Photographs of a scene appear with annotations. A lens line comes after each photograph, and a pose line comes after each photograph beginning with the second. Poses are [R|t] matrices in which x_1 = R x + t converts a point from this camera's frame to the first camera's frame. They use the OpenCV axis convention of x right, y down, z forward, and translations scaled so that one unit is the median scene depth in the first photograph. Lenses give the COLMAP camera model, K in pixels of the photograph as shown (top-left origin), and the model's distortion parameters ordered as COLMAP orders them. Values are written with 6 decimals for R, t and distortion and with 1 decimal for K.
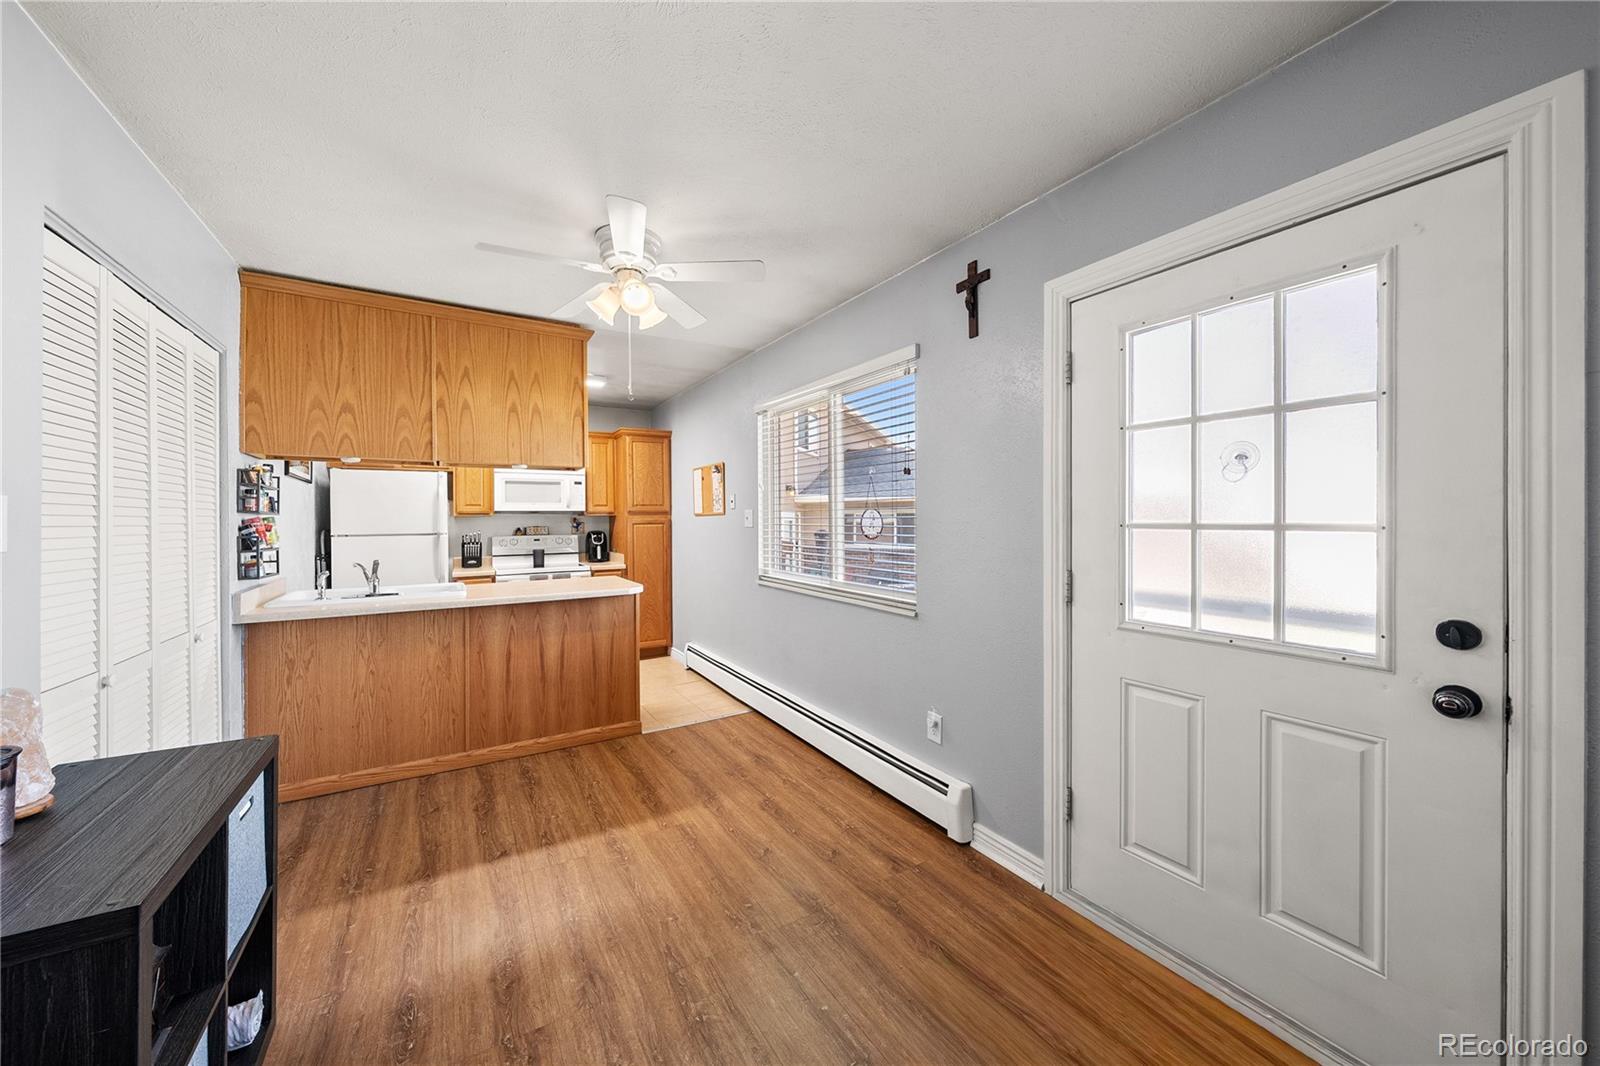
lens RADIAL K [[549.4, 0, 773.3], [0, 549.4, 521.8], [0, 0, 1]] dist [-0.004255, 0.000759]
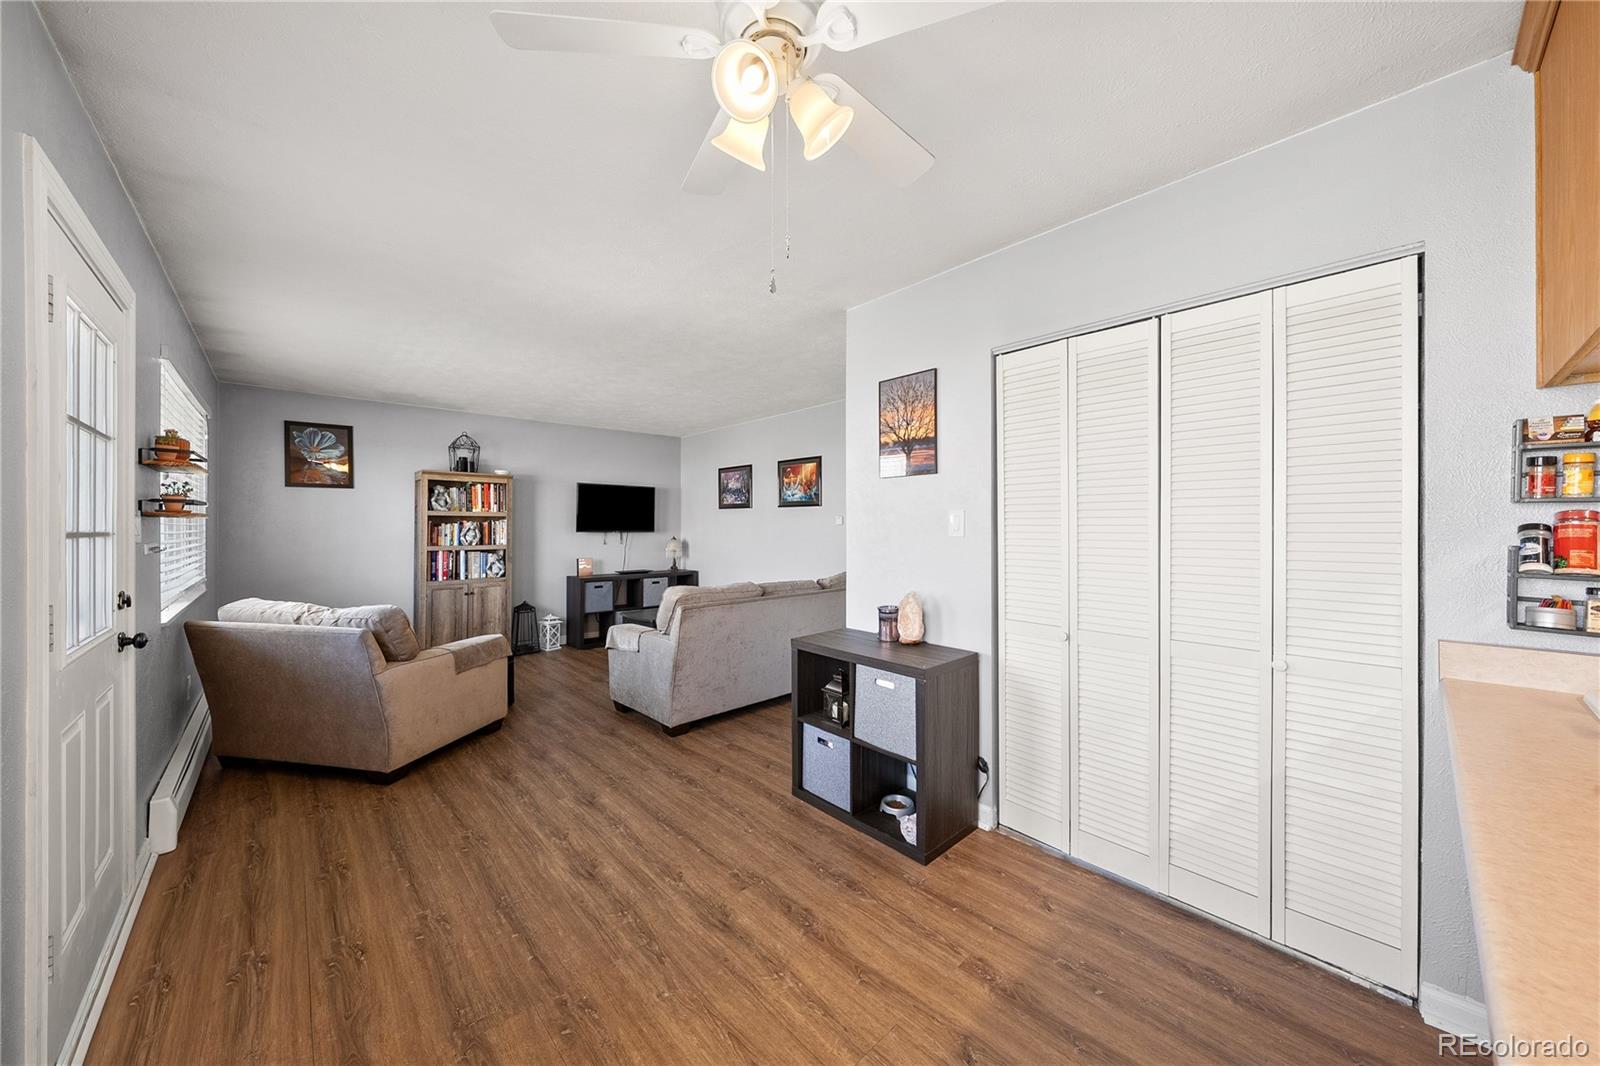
lens RADIAL K [[564.9, 0, 791.4], [0, 564.9, 523.6], [0, 0, 1]] dist [0.001489, -0.000582]
pose [[-0.980034, 0.008254, -0.198656, -0.143164], [0.007903, 0.999965, 0.002561, -0.002734], [0.198670, 0.000940, -0.980066, 1.294233]]
